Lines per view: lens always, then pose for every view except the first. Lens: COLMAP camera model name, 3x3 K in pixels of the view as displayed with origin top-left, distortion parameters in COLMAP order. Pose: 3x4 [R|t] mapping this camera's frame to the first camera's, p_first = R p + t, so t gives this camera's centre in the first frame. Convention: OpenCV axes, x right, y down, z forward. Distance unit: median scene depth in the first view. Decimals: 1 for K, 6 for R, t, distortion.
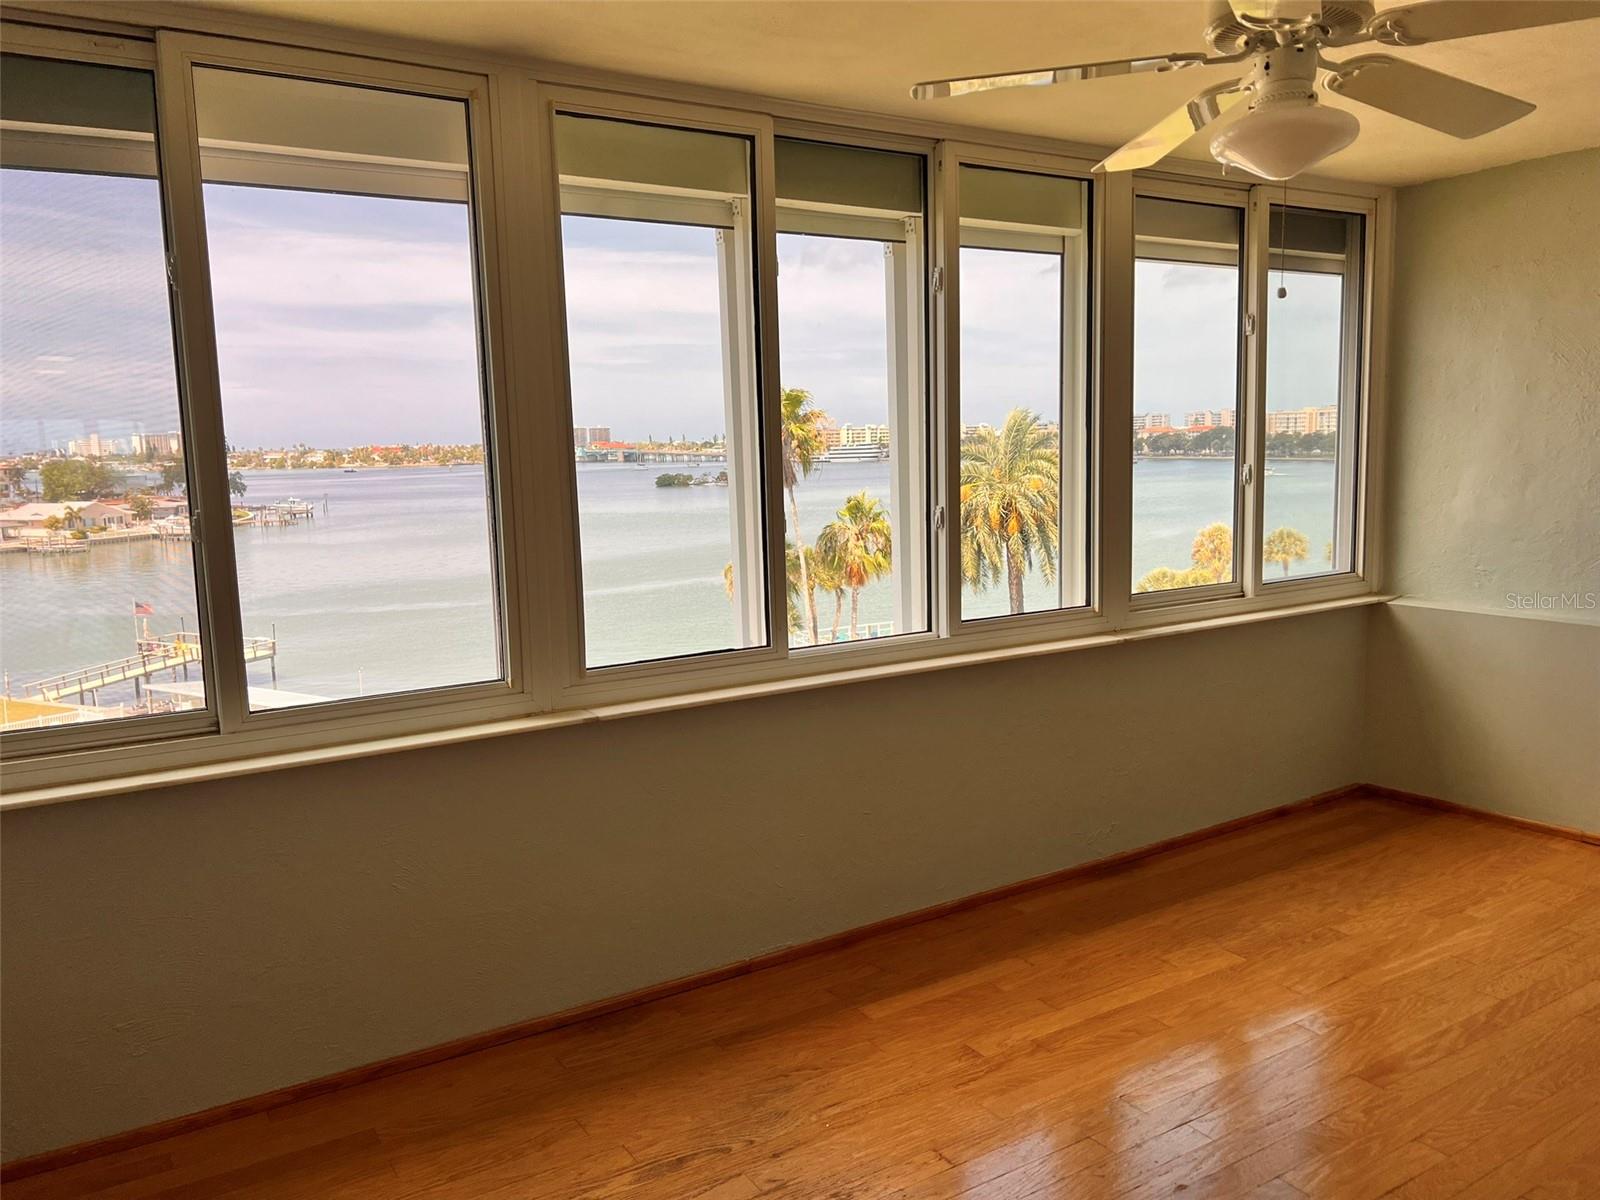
lens RADIAL K [[1213.3, 0, 814.5], [0, 1213.3, 604.1], [0, 0, 1]] dist [0.042958, -0.061041]
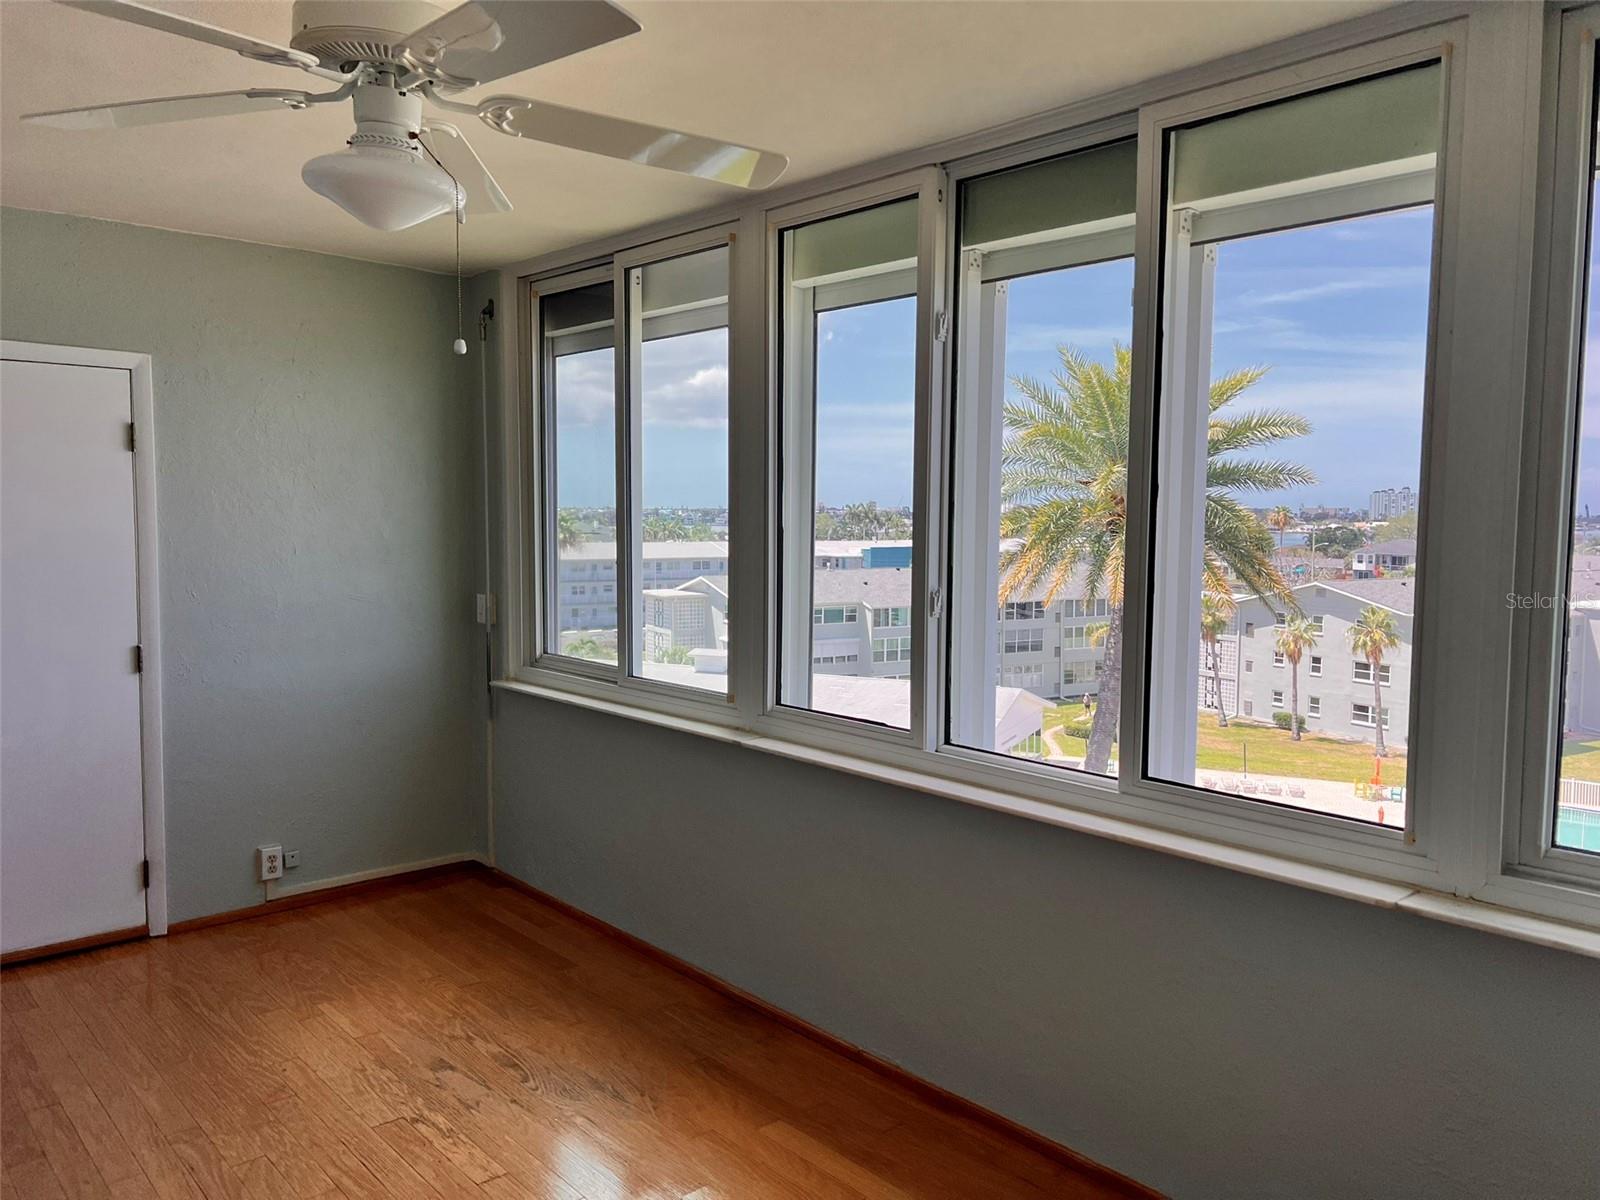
lens RADIAL K [[1213.3, 0, 797.1], [0, 1213.3, 599.3], [0, 0, 1]] dist [0.042958, -0.061041]
pose [[0.153100, 0.096208, -0.983516, 0.860636], [-0.143553, 0.986858, 0.074189, -0.123246], [0.977728, 0.129829, 0.164899, 0.759776]]
